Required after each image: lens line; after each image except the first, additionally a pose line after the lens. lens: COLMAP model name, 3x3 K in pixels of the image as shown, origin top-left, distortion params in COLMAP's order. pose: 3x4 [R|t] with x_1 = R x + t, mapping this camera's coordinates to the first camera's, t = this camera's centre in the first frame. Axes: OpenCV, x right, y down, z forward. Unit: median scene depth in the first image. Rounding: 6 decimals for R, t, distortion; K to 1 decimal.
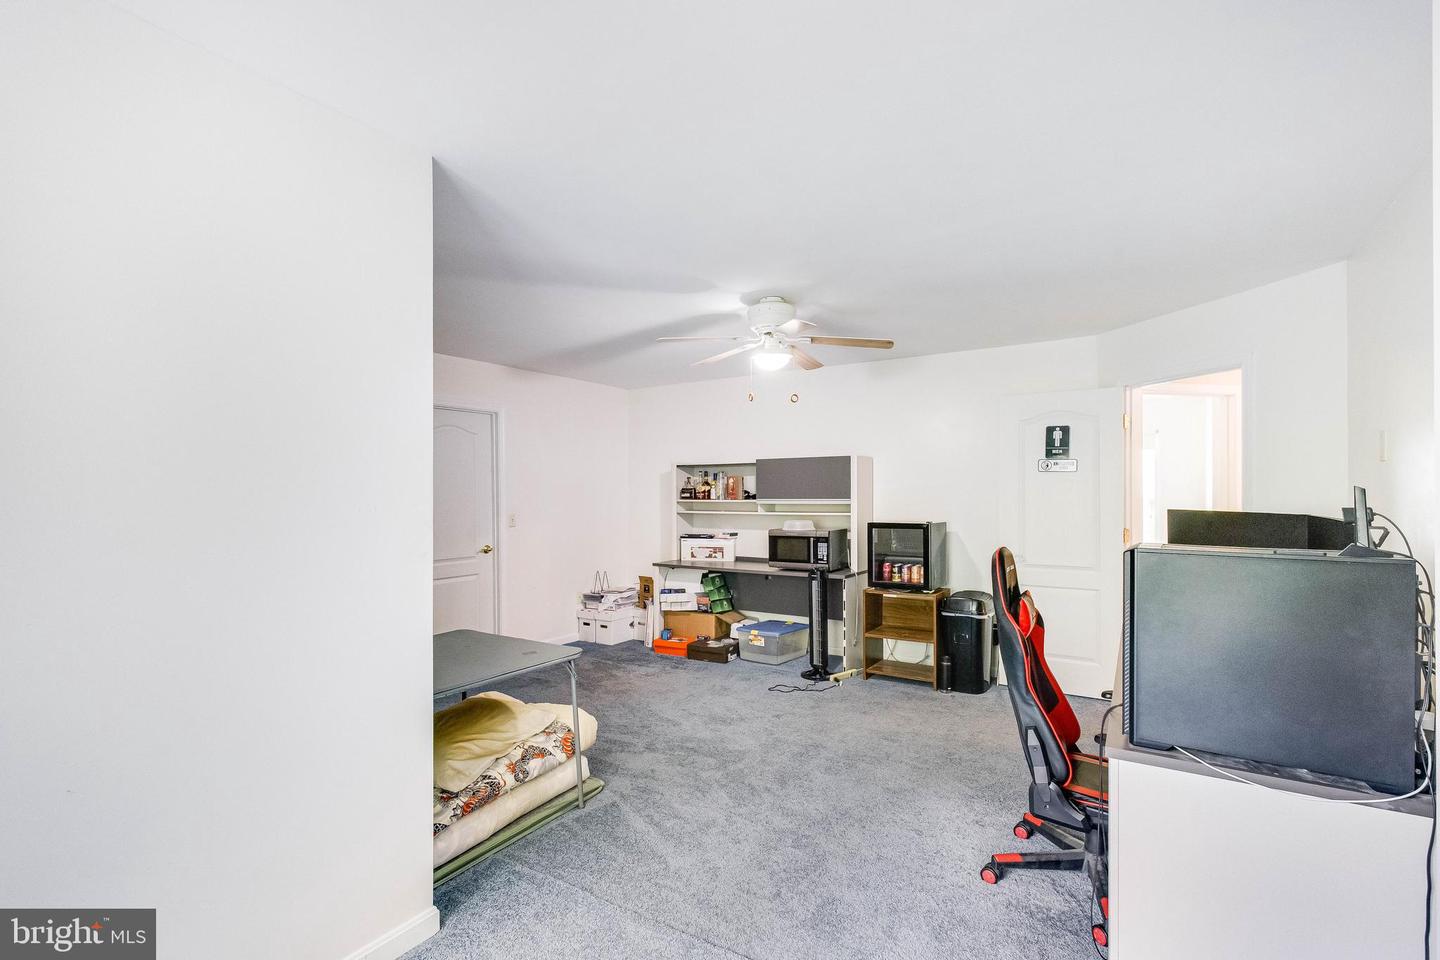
lens RADIAL K [[670.4, 0, 721.4], [0, 670.4, 484.7], [0, 0, 1]] dist [0.003791, -0.000212]
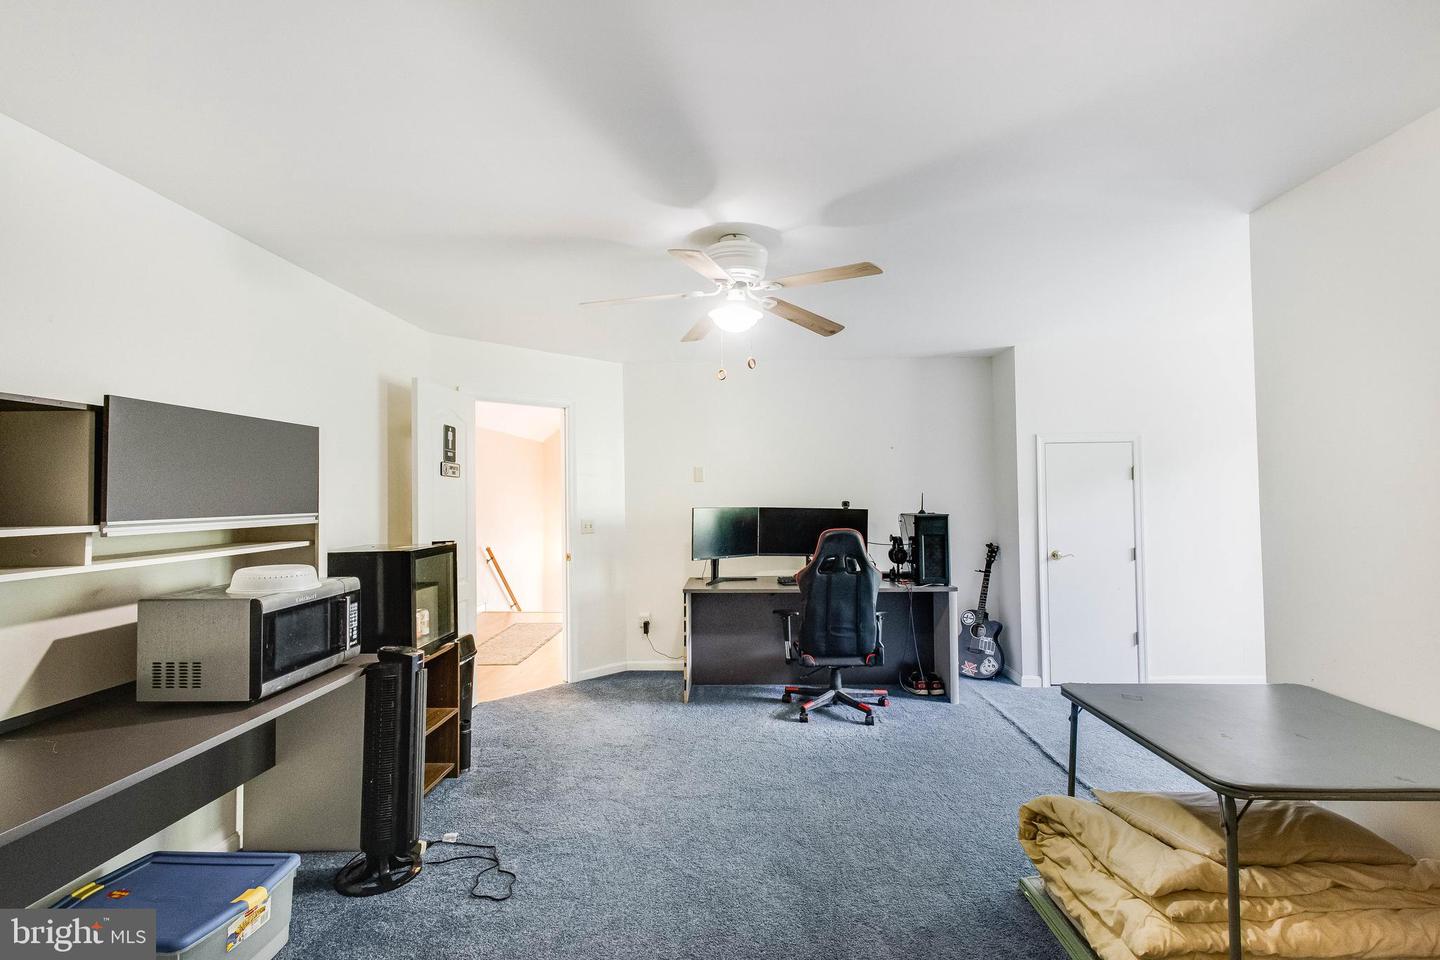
lens RADIAL K [[670.4, 0, 721.1], [0, 670.4, 482.1], [0, 0, 1]] dist [0.003791, -0.000212]
pose [[-0.513683, 0.024047, 0.857643, -0.459364], [0.002458, 0.999644, -0.026557, 0.013103], [-0.857977, -0.011534, -0.513559, 1.147403]]
